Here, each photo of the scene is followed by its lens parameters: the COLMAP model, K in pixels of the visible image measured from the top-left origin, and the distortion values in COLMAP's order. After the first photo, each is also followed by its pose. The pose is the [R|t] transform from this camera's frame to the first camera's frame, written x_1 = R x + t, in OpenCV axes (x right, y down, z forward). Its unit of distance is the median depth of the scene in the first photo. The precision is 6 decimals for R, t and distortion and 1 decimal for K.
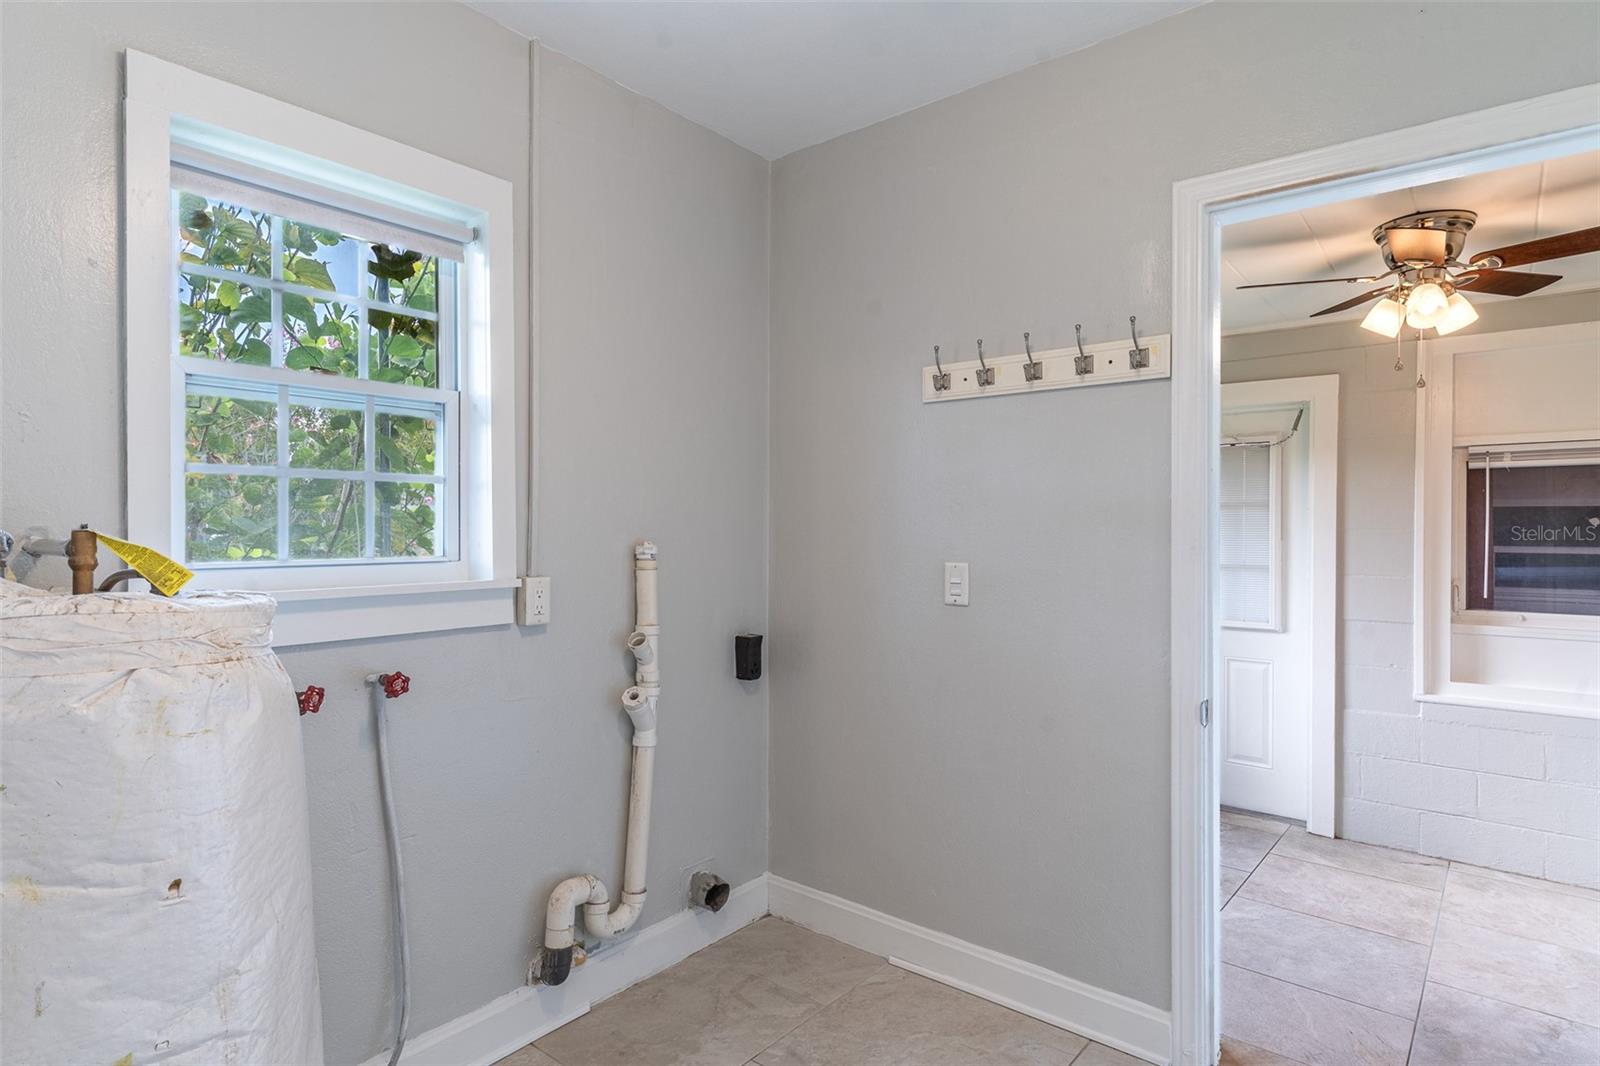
lens RADIAL K [[856.3, 0, 797.3], [0, 856.3, 532.2], [0, 0, 1]] dist [-0.000988, -0.000467]
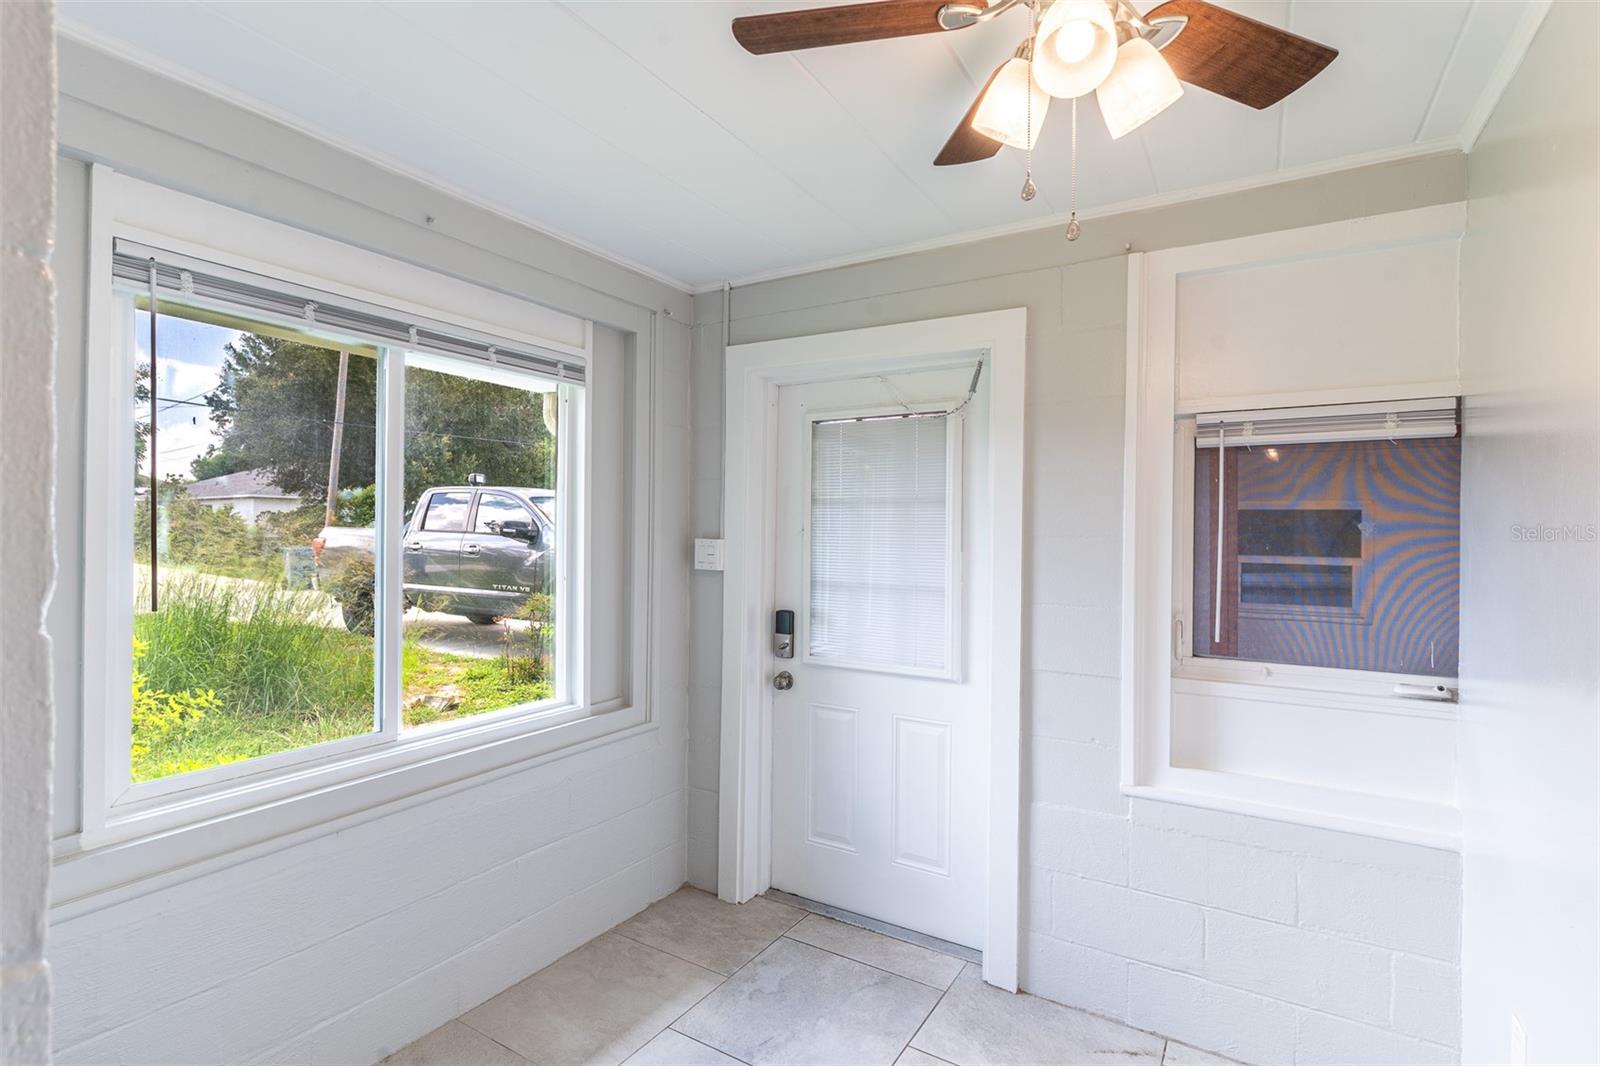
lens RADIAL K [[774.1, 0, 801.3], [0, 774.1, 531.7], [0, 0, 1]] dist [0.000401, 0.000121]
pose [[0.989824, -0.000046, 0.142299, 0.371890], [-0.000878, 0.999979, 0.006430, -0.011301], [-0.142297, -0.006490, 0.989803, 0.420783]]
